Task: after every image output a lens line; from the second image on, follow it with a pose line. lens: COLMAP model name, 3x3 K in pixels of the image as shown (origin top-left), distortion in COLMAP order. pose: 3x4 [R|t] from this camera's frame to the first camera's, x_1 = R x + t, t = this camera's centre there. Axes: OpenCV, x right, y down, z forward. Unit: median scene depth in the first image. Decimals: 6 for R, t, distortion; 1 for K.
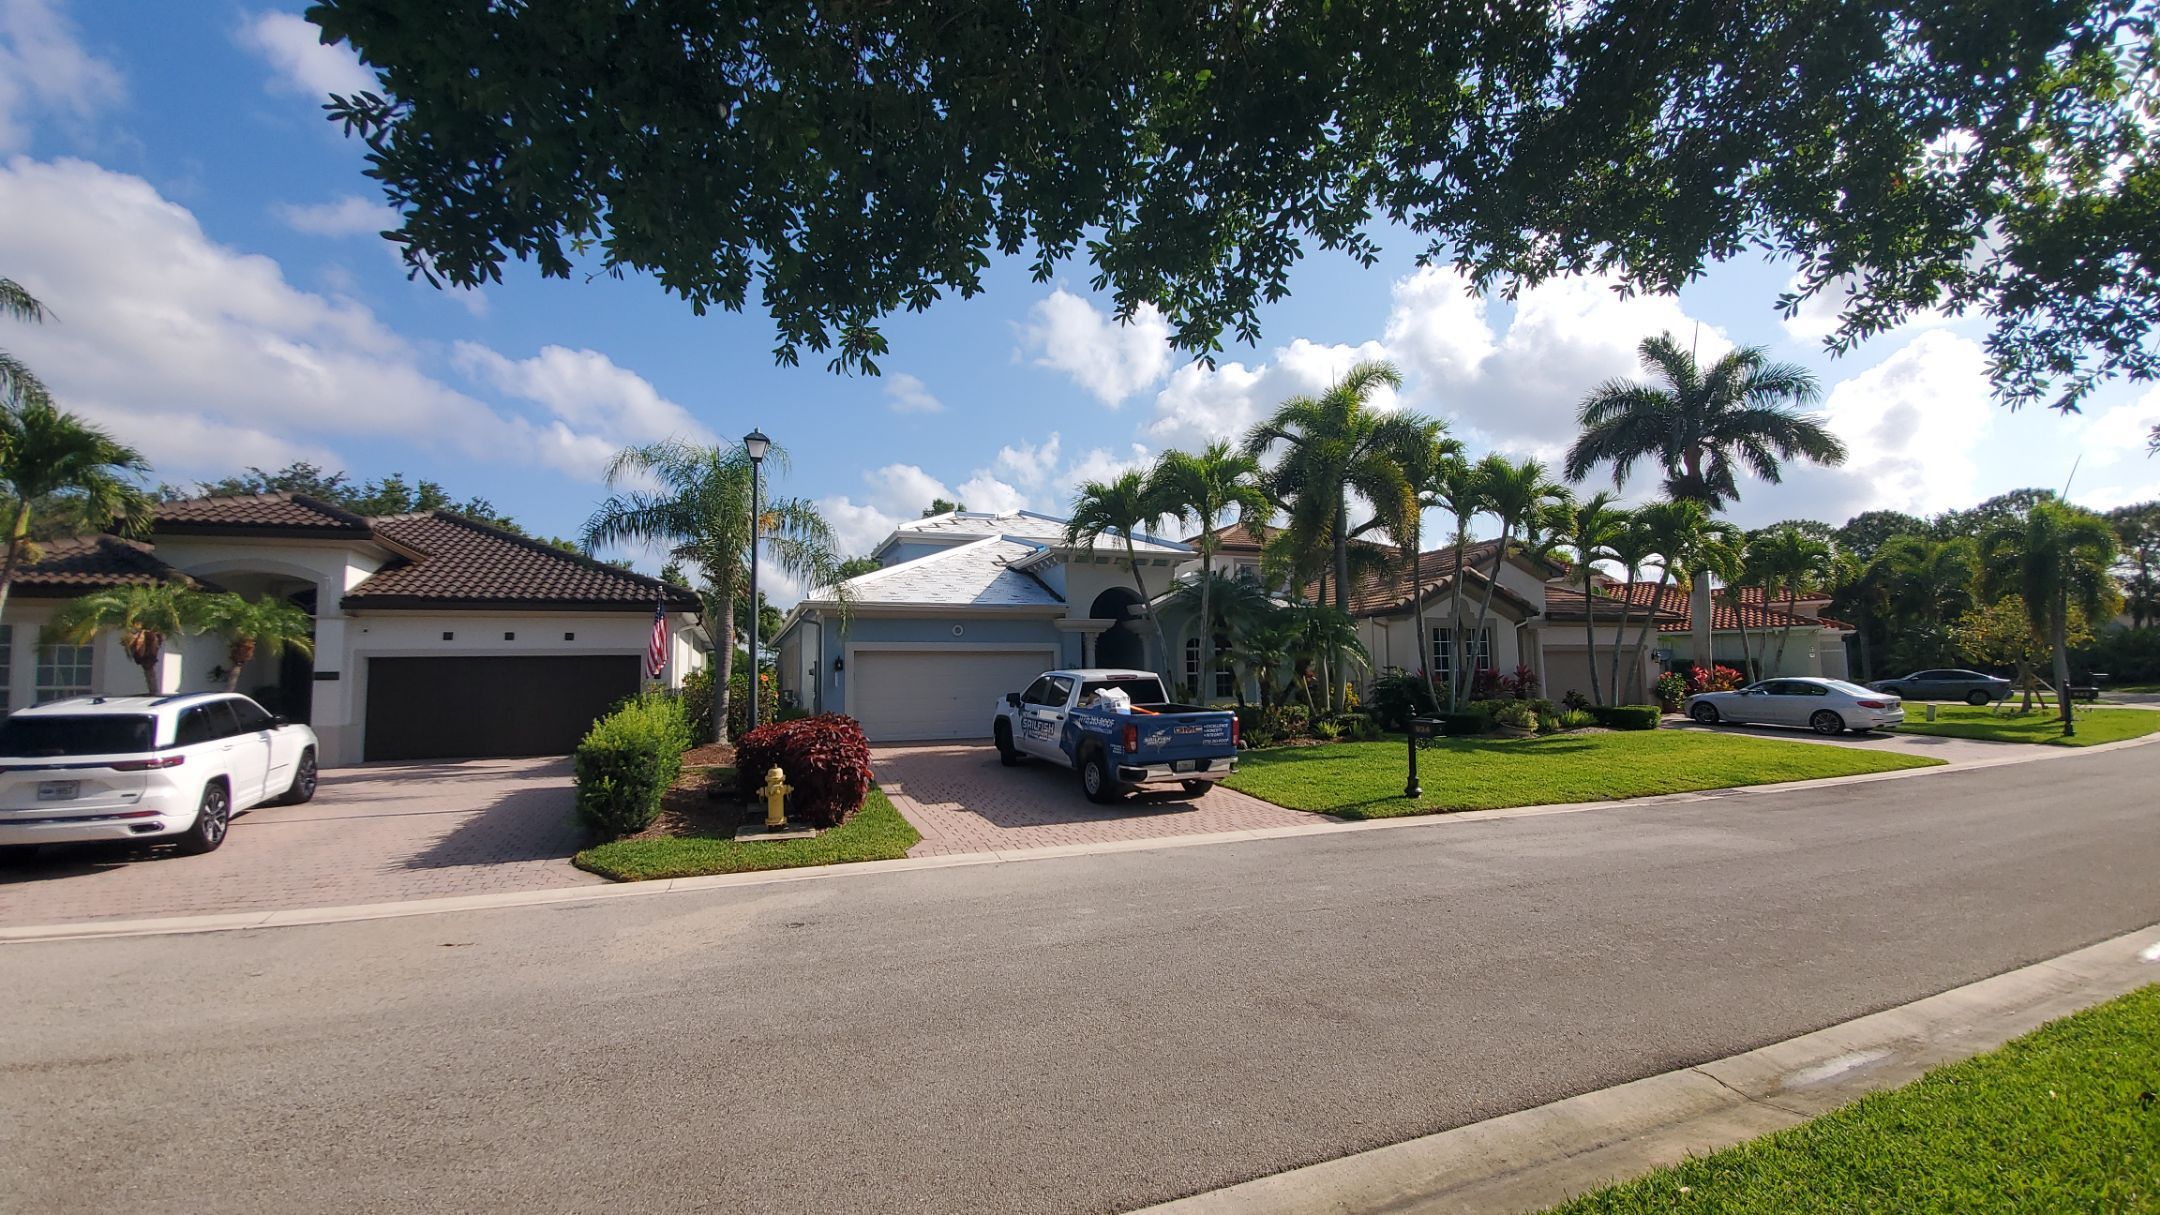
lens RADIAL K [[865.1, 0, 1084.4], [0, 865.1, 617.8], [0, 0, 1]] dist [-0.010074, -0.000059]
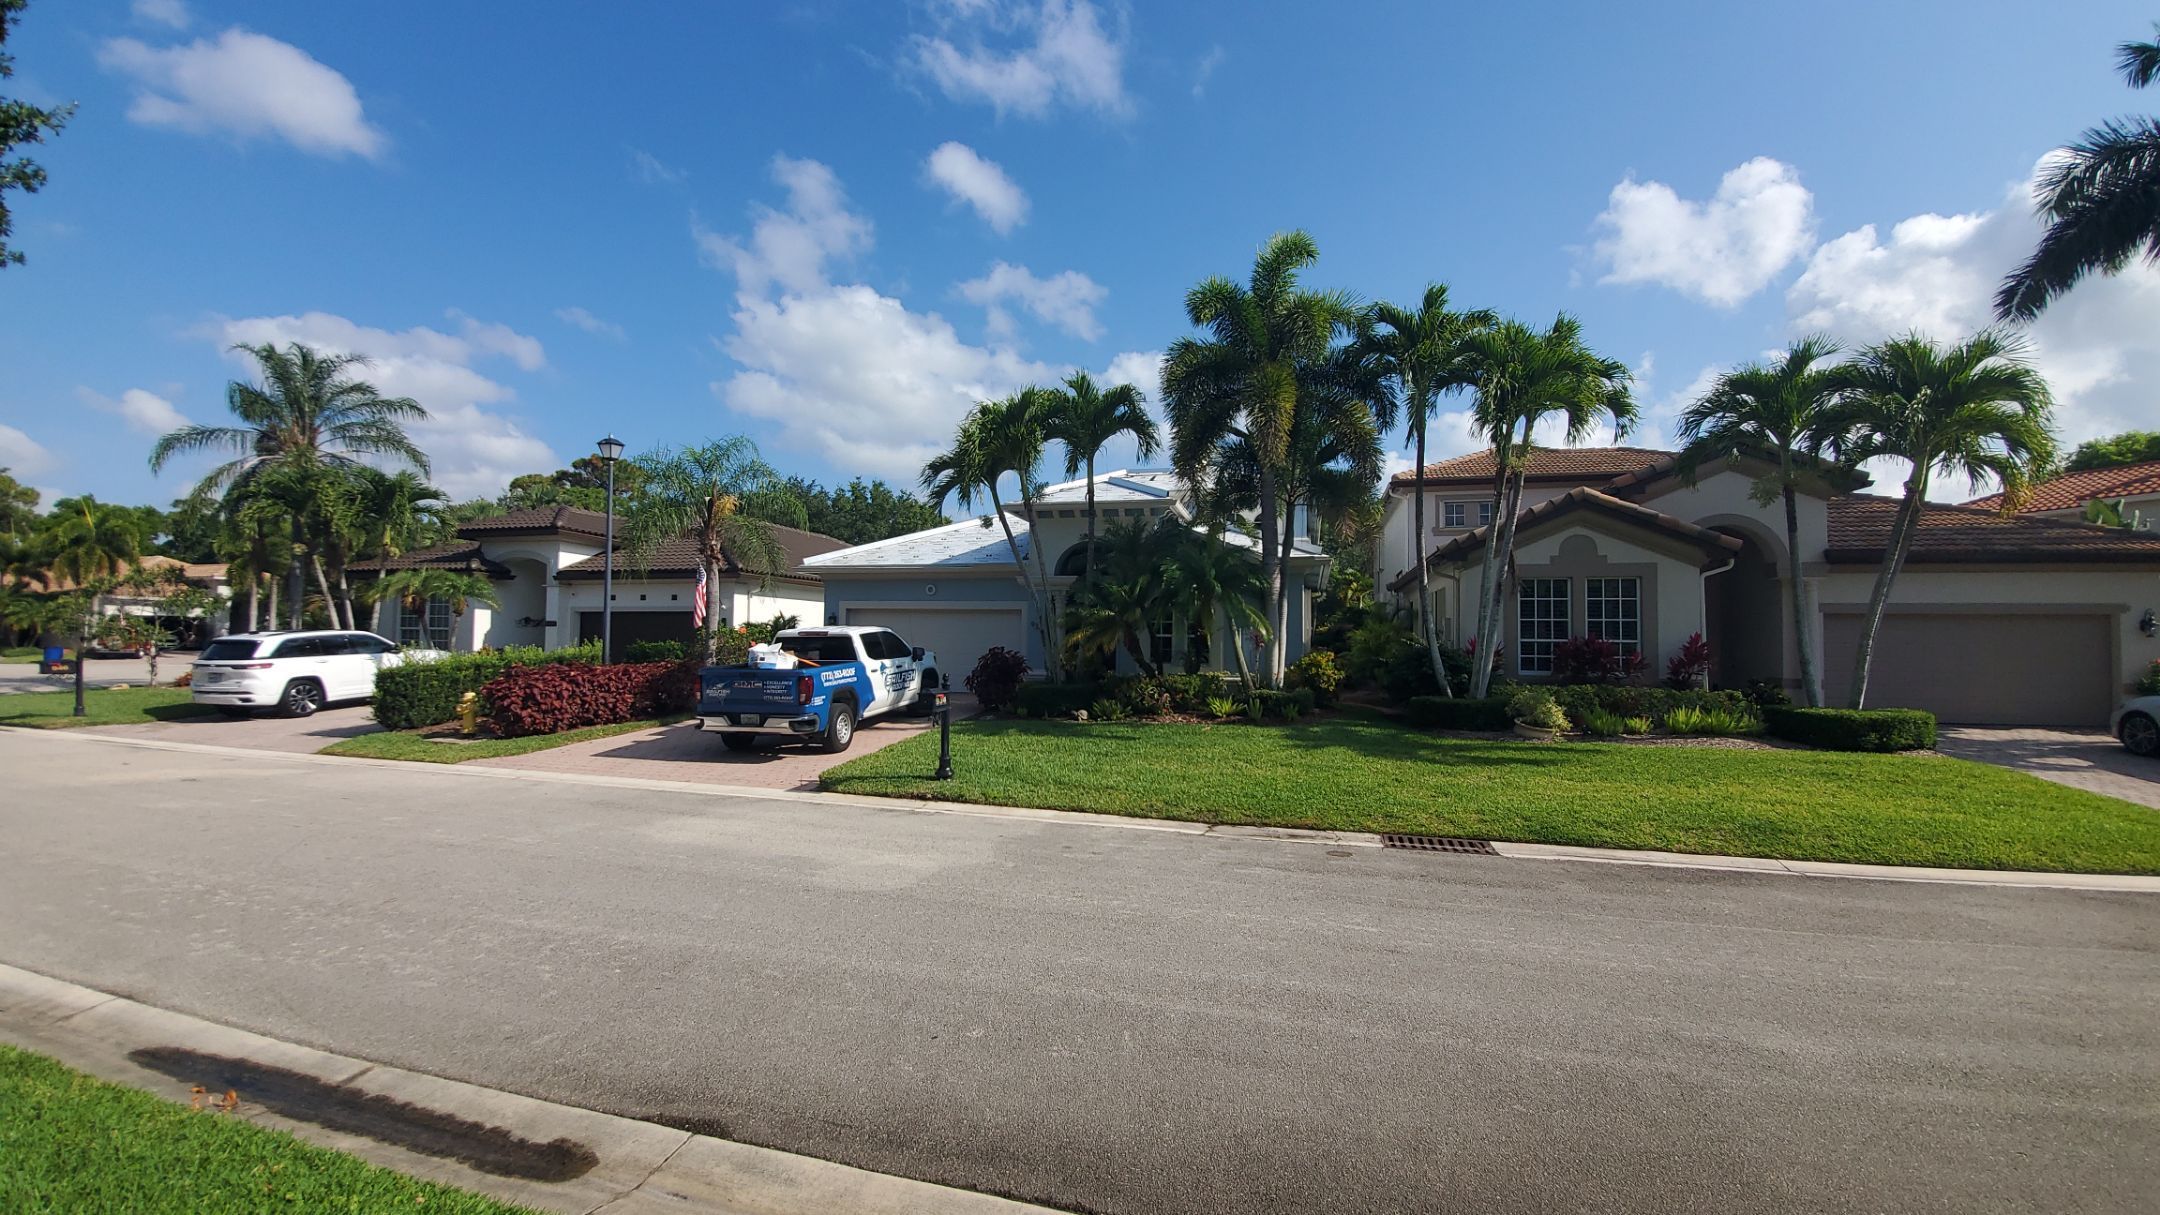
lens RADIAL K [[856.5, 0, 1080.0], [0, 856.5, 607.5], [0, 0, 1]] dist [0.001791, 0.000106]
pose [[0.799846, 0.001128, -0.600204, 0.668868], [0.017354, 0.999537, 0.025005, 0.012915], [0.599954, -0.030416, 0.799456, 0.274473]]
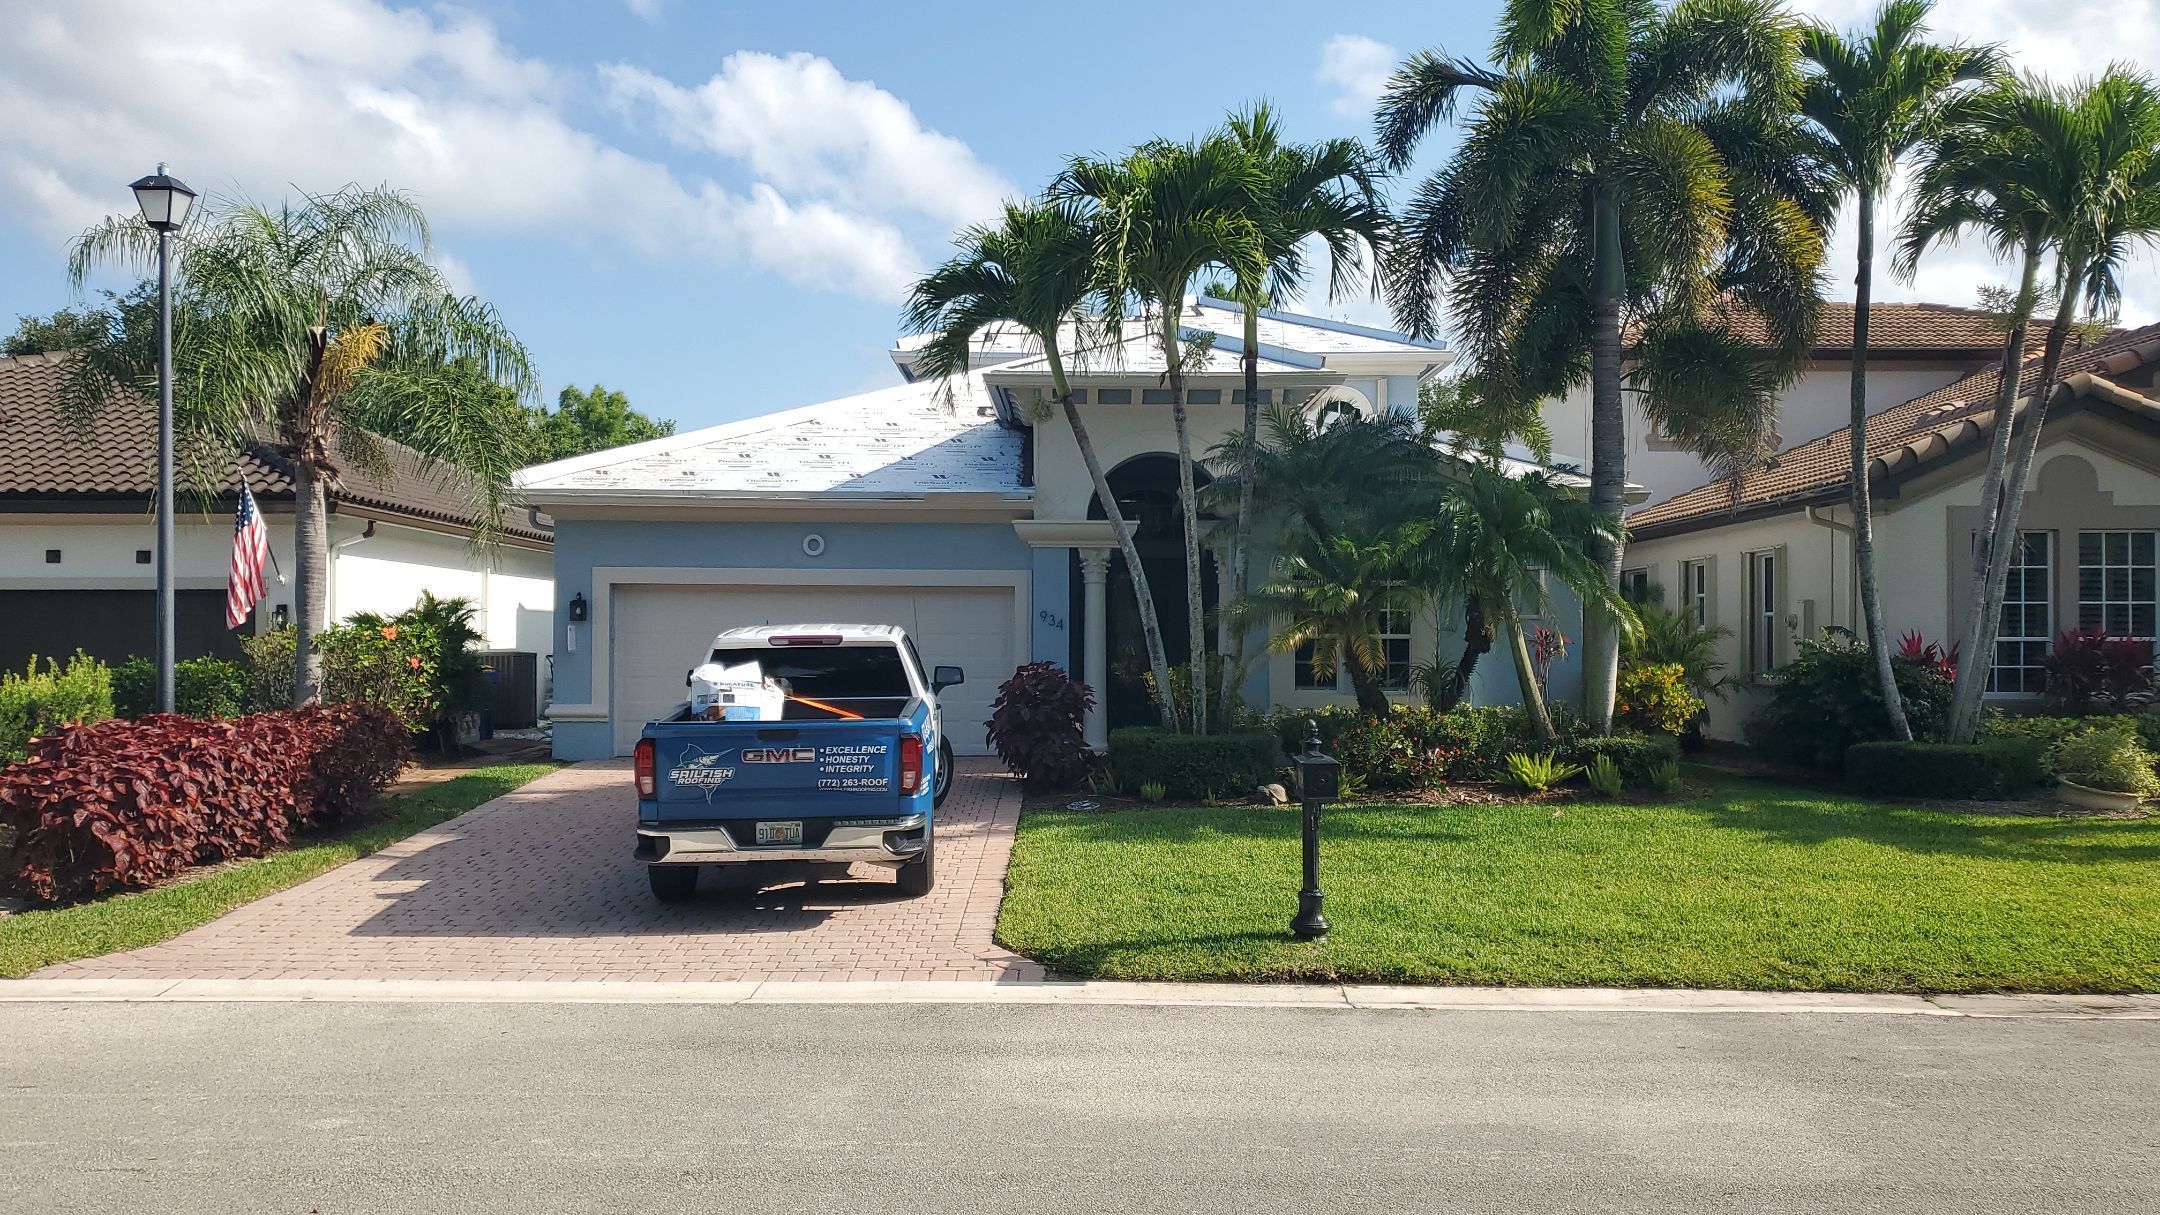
lens RADIAL K [[1710.4, 0, 1123.5], [0, 1710.4, 614.6], [0, 0, 1]] dist [0.028309, -0.002707]
pose [[0.935205, 0.009547, -0.353978, 0.394828], [0.009192, 0.998645, 0.051219, 0.006199], [0.353987, -0.051154, 0.933850, 0.137661]]
